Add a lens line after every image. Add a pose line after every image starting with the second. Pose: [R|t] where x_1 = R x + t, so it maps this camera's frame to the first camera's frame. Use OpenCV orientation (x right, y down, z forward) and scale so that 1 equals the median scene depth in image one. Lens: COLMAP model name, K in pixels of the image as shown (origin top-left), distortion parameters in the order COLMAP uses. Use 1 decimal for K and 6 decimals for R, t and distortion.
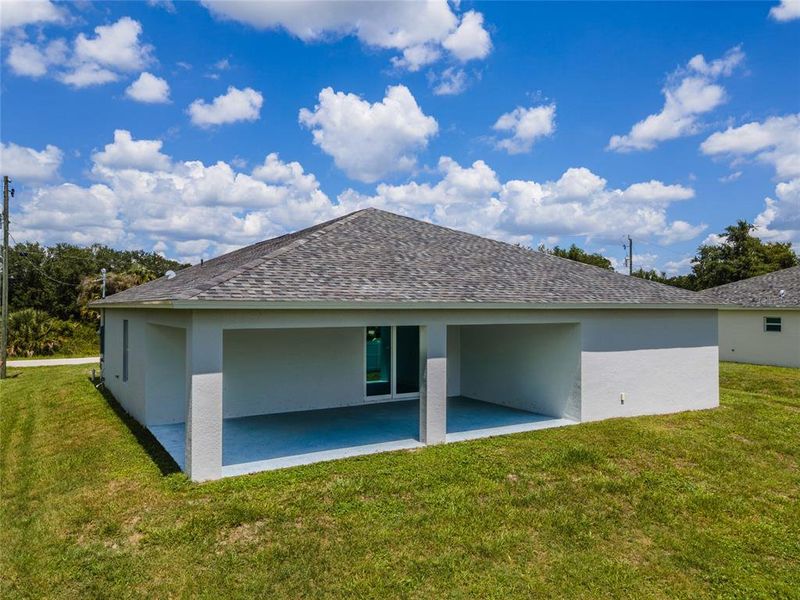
lens RADIAL K [[586.0, 0, 398.1], [0, 586.0, 301.8], [0, 0, 1]] dist [0.051617, 0.004257]
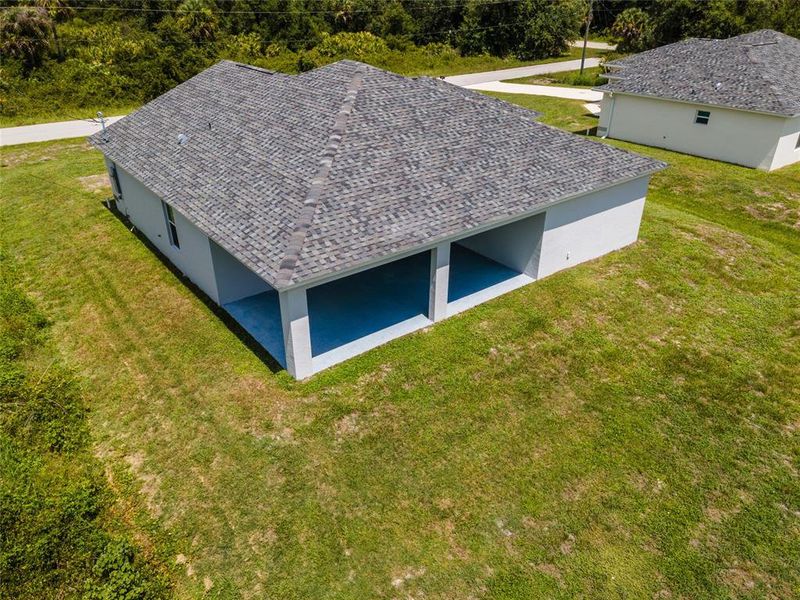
lens RADIAL K [[586.0, 0, 401.4], [0, 586.0, 299.9], [0, 0, 1]] dist [0.051617, 0.004257]
pose [[0.994035, -0.051735, 0.096008, -0.181437], [-0.001444, 0.874002, 0.485920, -0.547820], [-0.109051, -0.483160, 0.868714, -0.237782]]
